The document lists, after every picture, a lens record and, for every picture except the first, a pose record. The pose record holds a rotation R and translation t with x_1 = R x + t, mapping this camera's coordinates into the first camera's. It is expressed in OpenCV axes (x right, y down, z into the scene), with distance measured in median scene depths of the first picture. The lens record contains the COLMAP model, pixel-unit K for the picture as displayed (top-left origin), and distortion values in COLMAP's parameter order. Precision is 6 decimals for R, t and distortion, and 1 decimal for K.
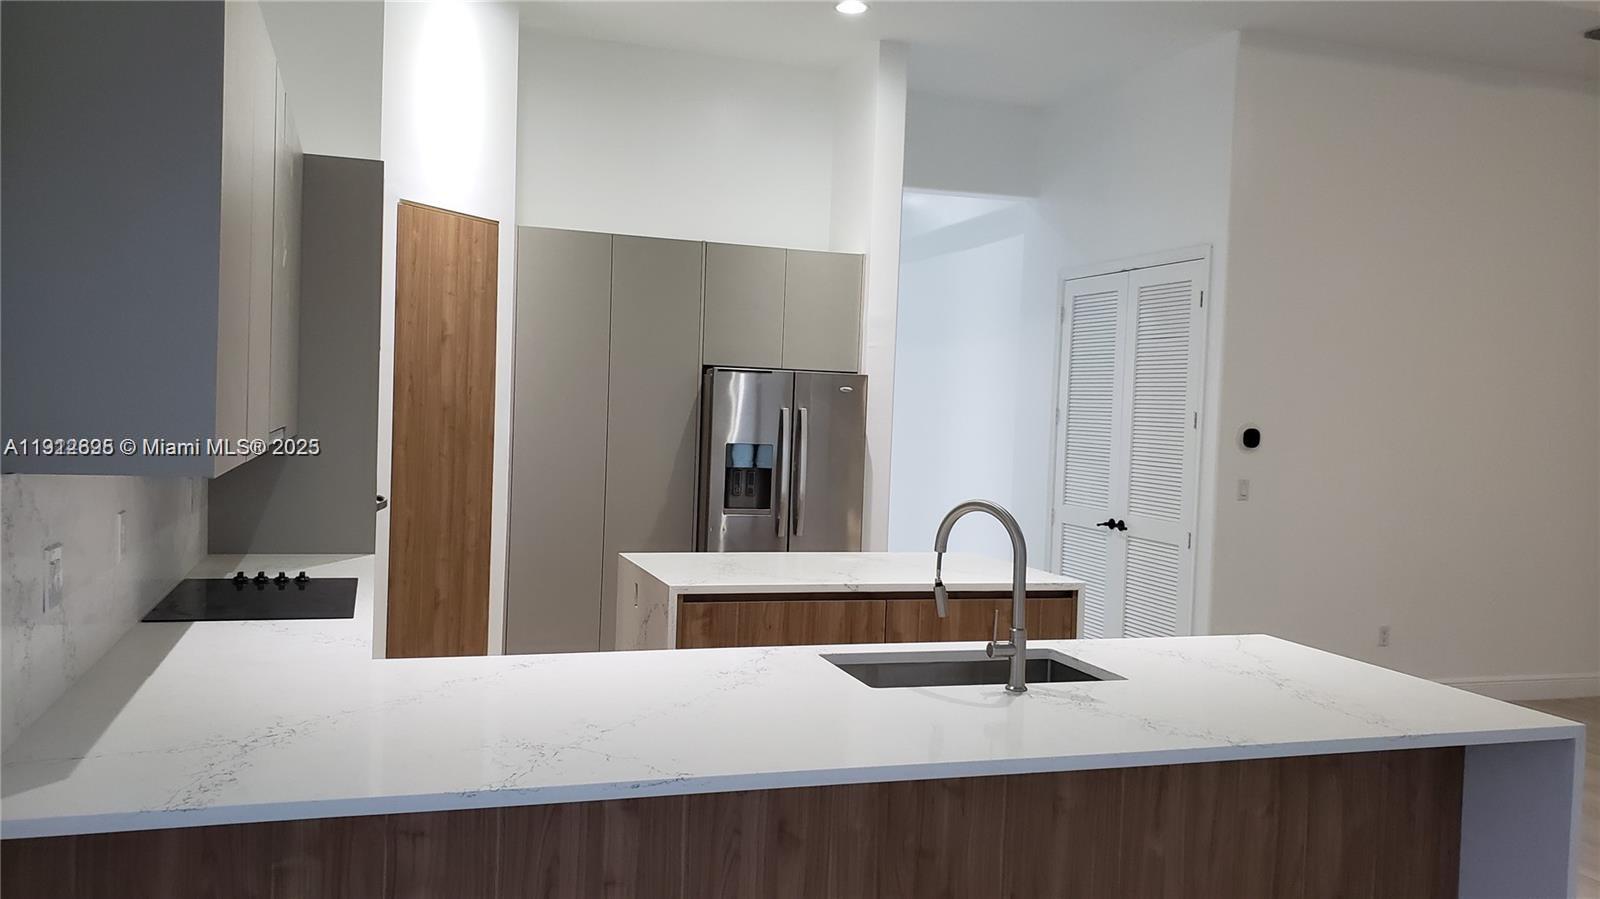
lens RADIAL K [[1234.1, 0, 799.7], [0, 1234.1, 444.8], [0, 0, 1]] dist [-0.002210, -0.002785]
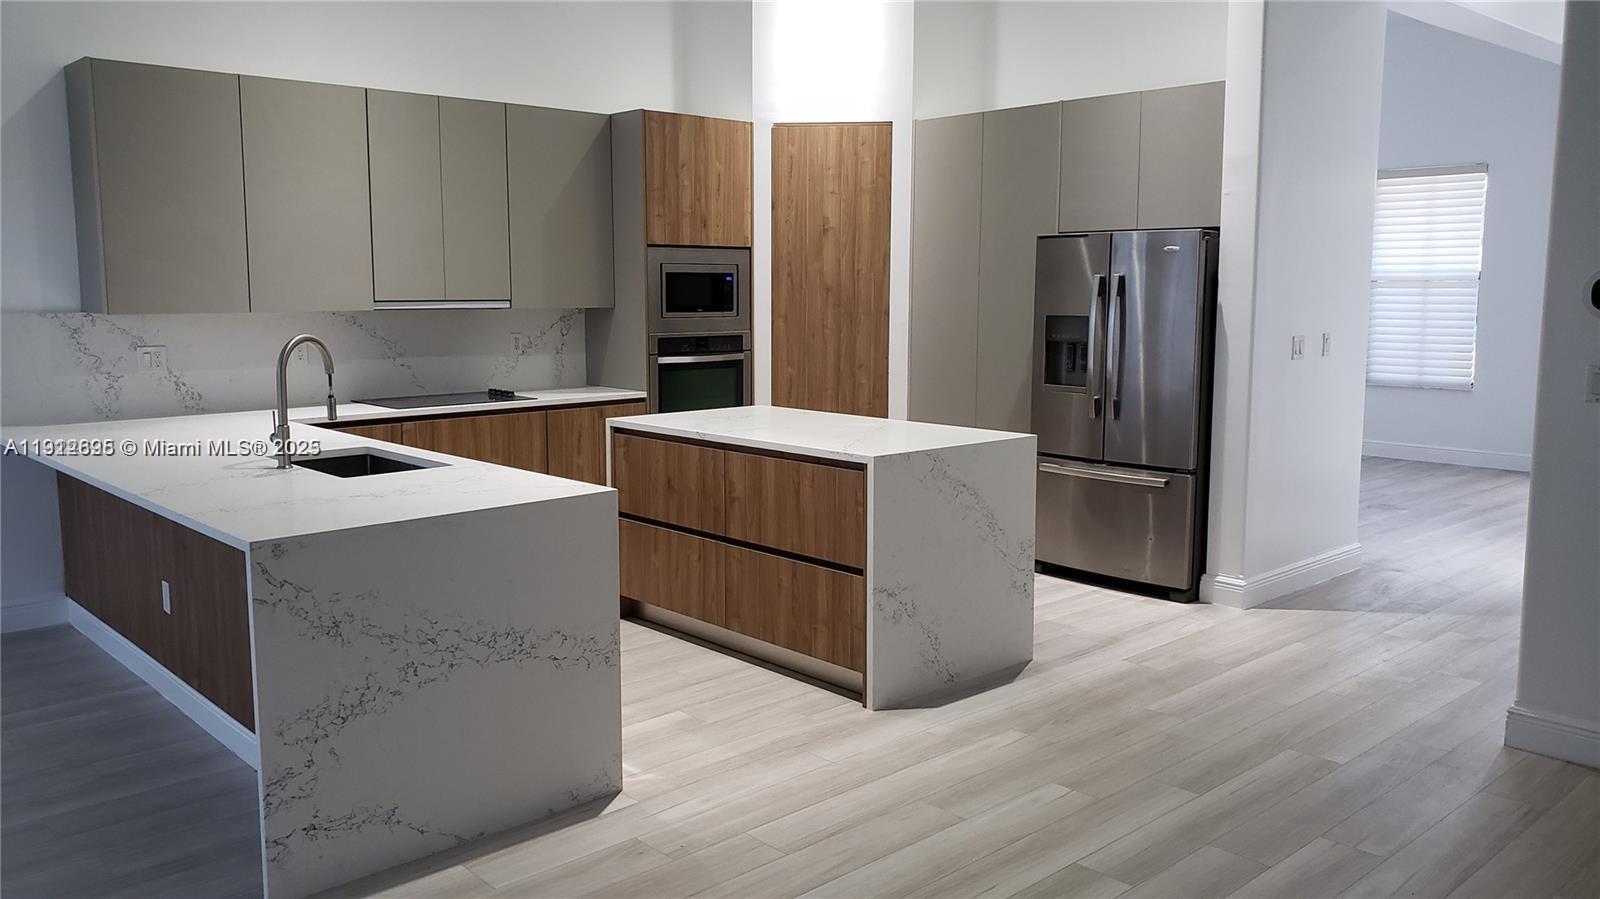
lens RADIAL K [[1234.1, 0, 798.5], [0, 1234.1, 453.3], [0, 0, 1]] dist [-0.002210, -0.002785]
pose [[0.394608, 0.082124, -0.915172, 0.829649], [-0.005790, 0.996200, 0.086899, 0.026805], [0.918831, -0.028992, 0.393584, 0.486249]]
